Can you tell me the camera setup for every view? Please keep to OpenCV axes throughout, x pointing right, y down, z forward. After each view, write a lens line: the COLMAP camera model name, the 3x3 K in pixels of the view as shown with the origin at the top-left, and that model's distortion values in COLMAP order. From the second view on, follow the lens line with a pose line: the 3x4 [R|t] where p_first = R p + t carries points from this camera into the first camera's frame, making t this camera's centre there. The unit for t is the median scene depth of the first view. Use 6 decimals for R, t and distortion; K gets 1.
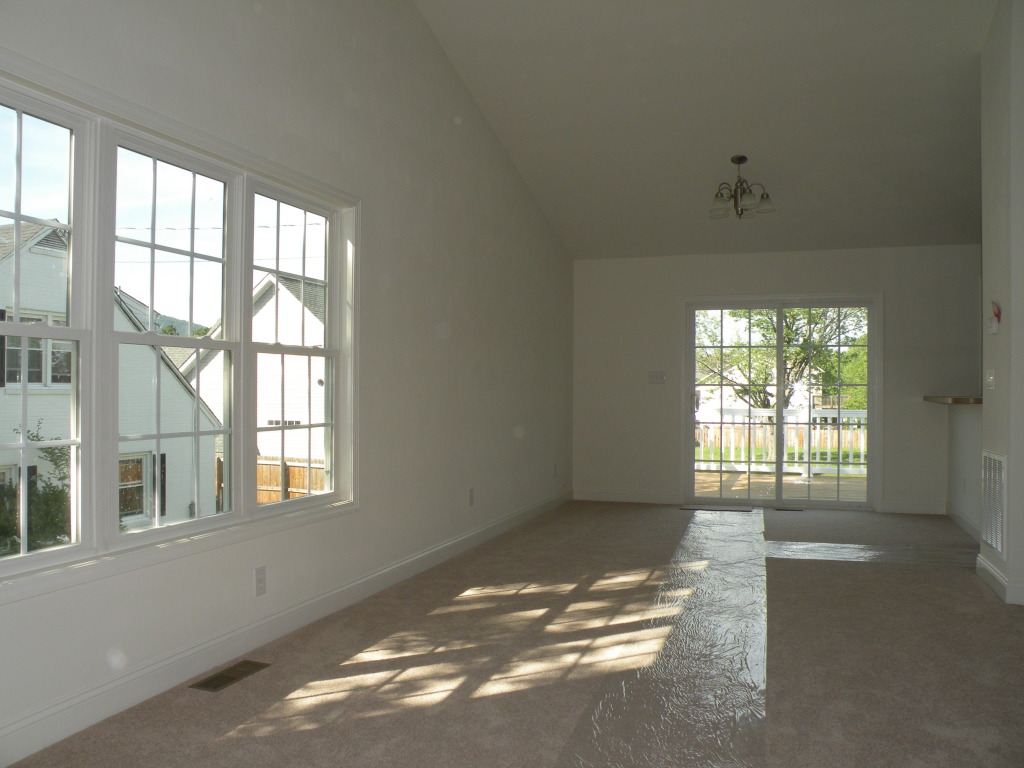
lens RADIAL K [[826.6, 0, 512.0], [0, 826.6, 384.0], [0, 0, 1]] dist [-0.153870, 0.124139]
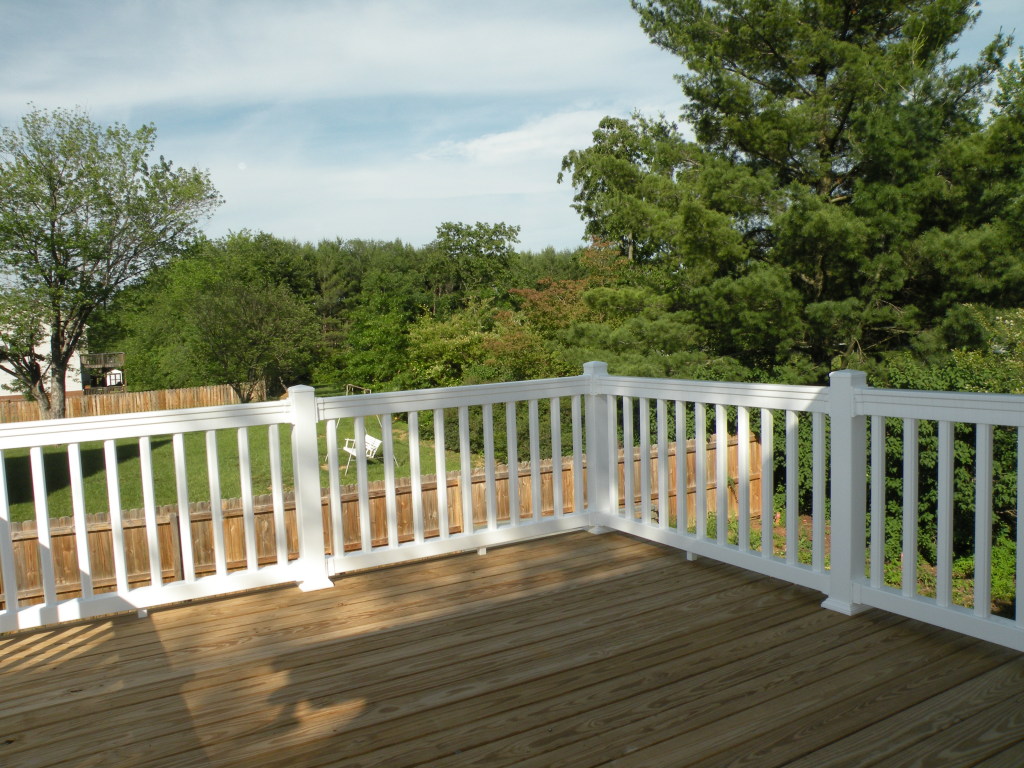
lens RADIAL K [[826.6, 0, 512.0], [0, 826.6, 384.0], [0, 0, 1]] dist [-0.153870, 0.124139]
pose [[0.648360, -0.085500, 0.756518, 0.261895], [0.040986, 0.996153, 0.077457, -0.007968], [-0.760230, -0.019213, 0.649370, 1.183133]]
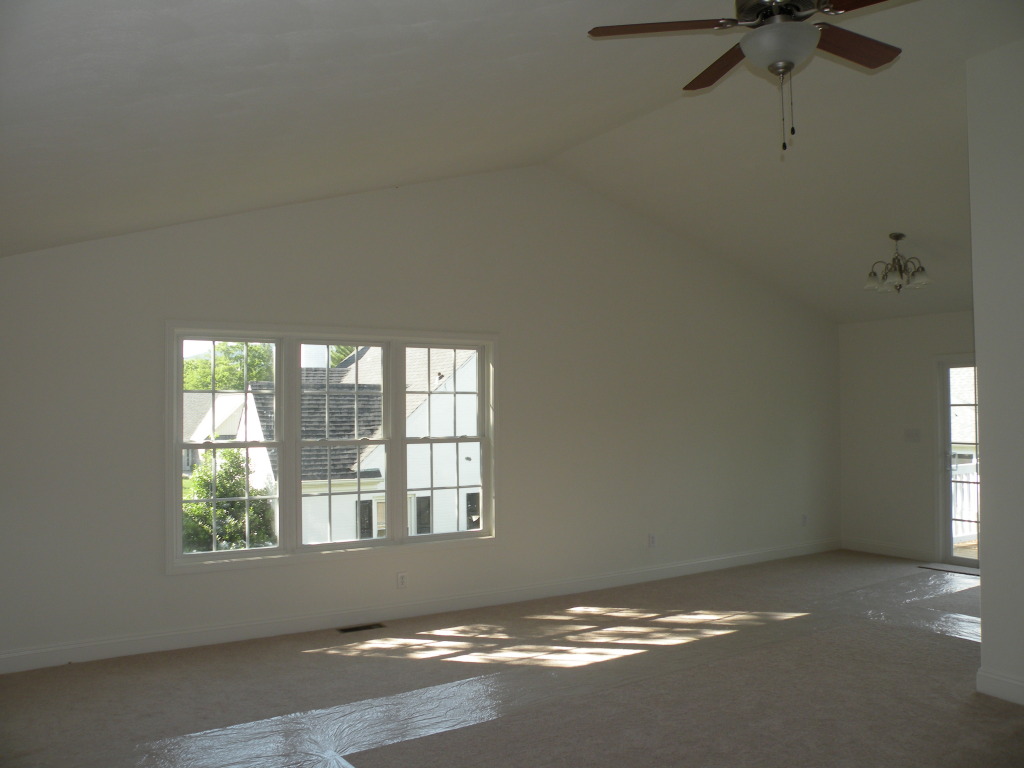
lens RADIAL K [[849.5, 0, 512.0], [0, 849.5, 384.0], [0, 0, 1]] dist [-0.168368, 0.139615]
pose [[0.782713, -0.025697, -0.621853, 0.545426], [0.012192, 0.999589, -0.025959, -0.066099], [0.622264, 0.012737, 0.782704, -0.133245]]
